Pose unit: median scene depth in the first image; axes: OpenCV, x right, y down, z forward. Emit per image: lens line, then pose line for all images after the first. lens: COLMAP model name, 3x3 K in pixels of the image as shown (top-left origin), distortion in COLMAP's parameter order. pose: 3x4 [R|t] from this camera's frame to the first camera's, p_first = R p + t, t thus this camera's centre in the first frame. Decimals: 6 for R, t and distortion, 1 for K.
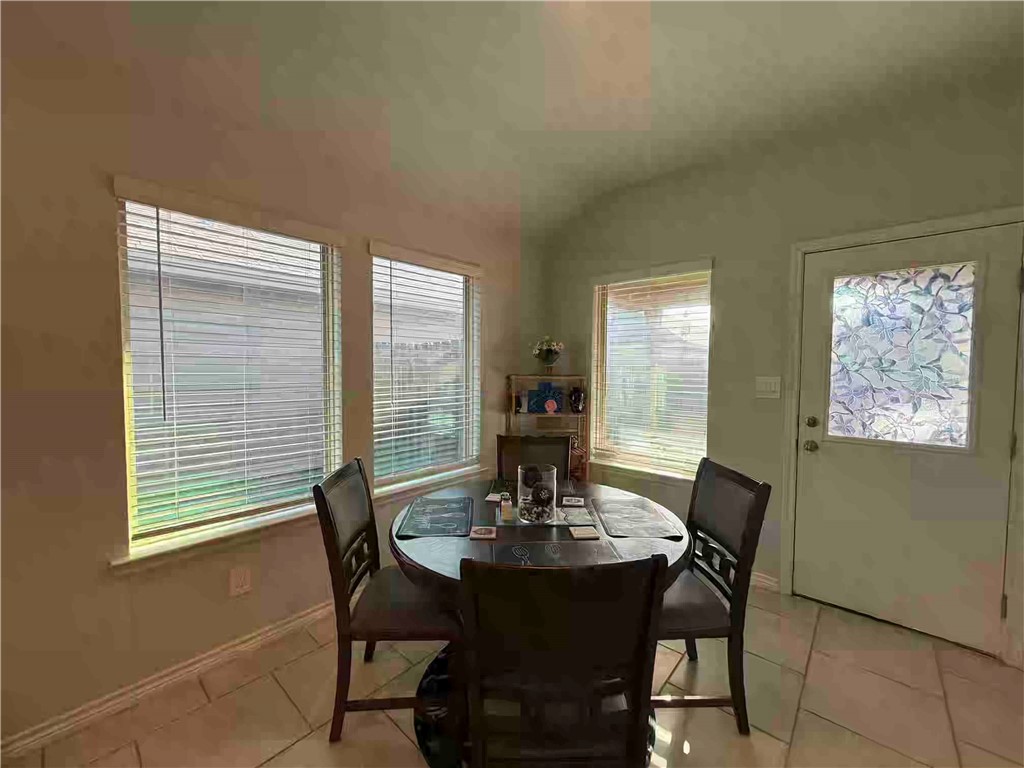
lens RADIAL K [[409.3, 0, 512.1], [0, 409.3, 382.7], [0, 0, 1]] dist [-0.002591, 0.000215]
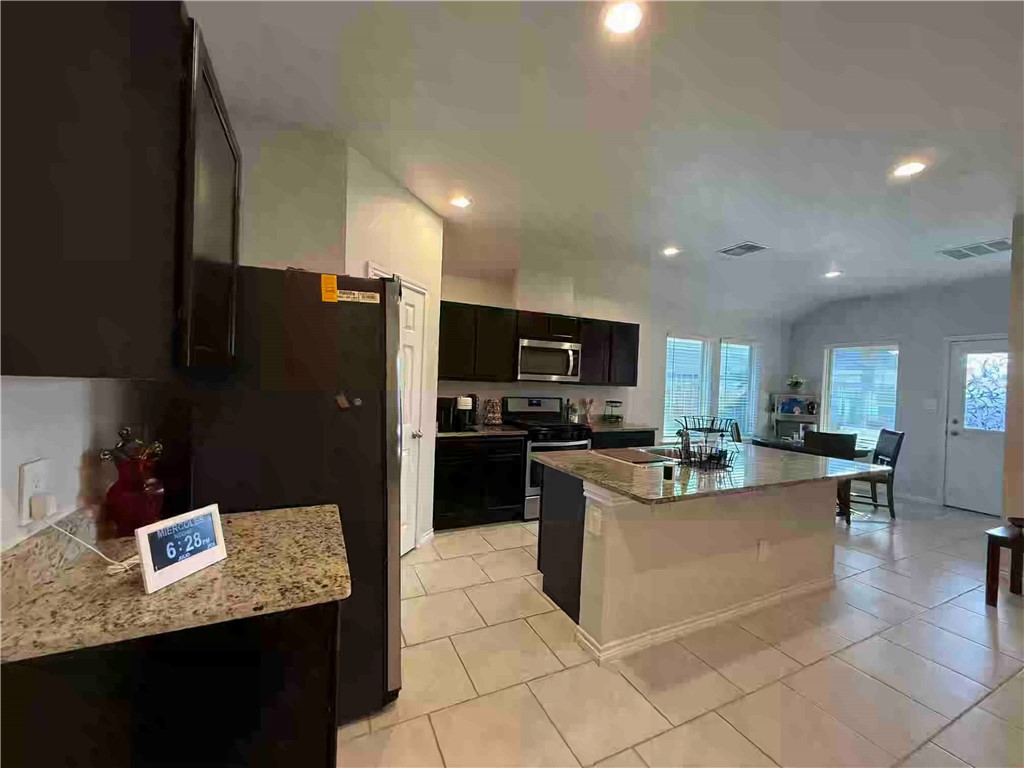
lens RADIAL K [[409.3, 0, 508.1], [0, 409.3, 382.7], [0, 0, 1]] dist [-0.002591, 0.000215]
pose [[0.917784, 0.029998, -0.395946, -0.565326], [-0.046788, 0.998366, -0.032814, 0.075734], [0.394315, 0.048641, 0.917687, -1.898162]]
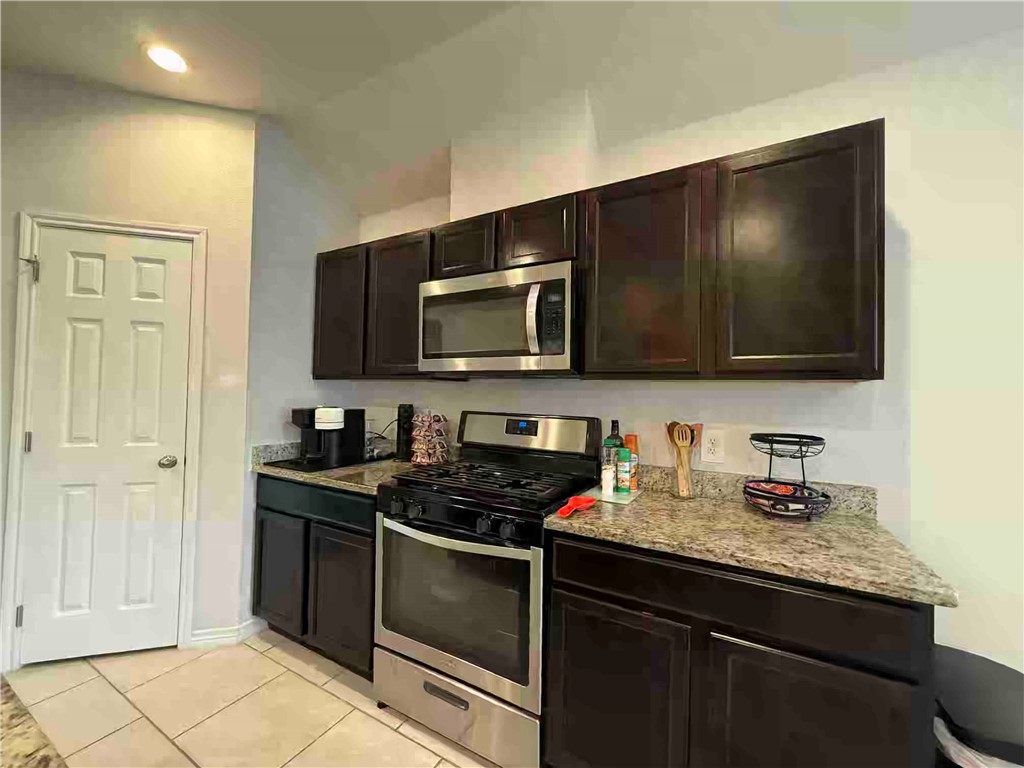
lens RADIAL K [[409.3, 0, 510.0], [0, 409.3, 383.5], [0, 0, 1]] dist [-0.002591, 0.000215]
pose [[0.200130, -0.024199, -0.979470, -0.391640], [-0.055518, 0.997809, -0.035996, 0.043724], [0.978195, 0.061582, 0.198348, -0.200776]]
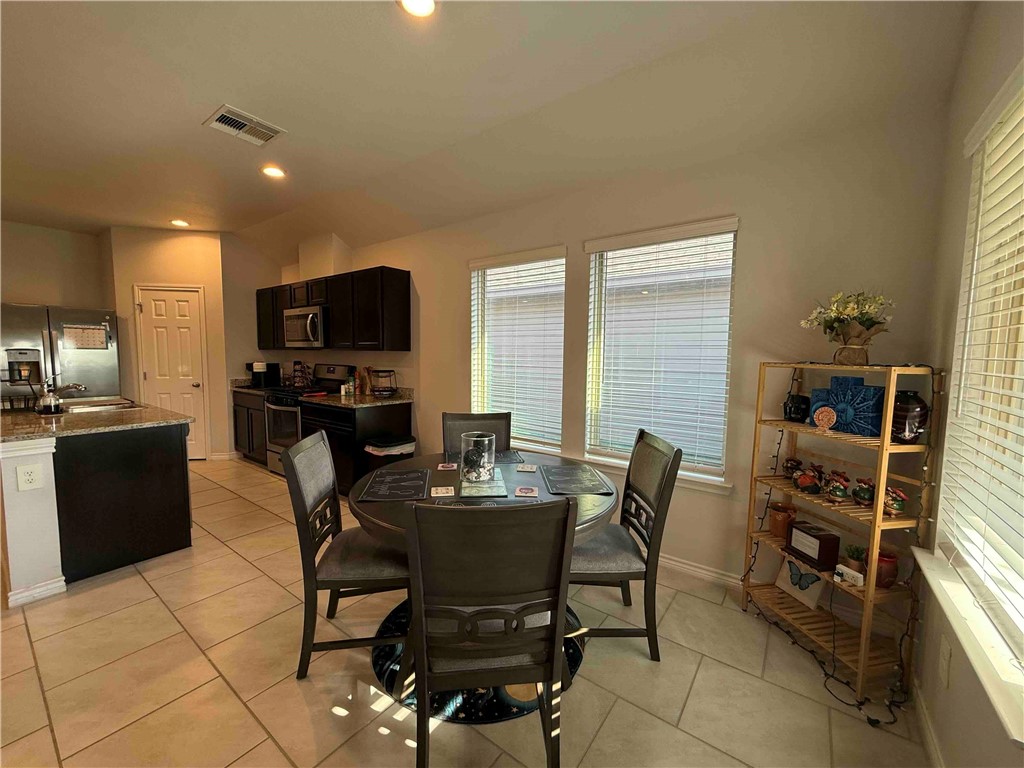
lens RADIAL K [[409.3, 0, 509.3], [0, 409.3, 383.0], [0, 0, 1]] dist [-0.002591, 0.000215]
pose [[0.082697, 0.071213, -0.994027, 0.854859], [-0.048199, 0.996562, 0.067384, -0.011268], [0.995408, 0.042338, 0.085845, 0.708108]]
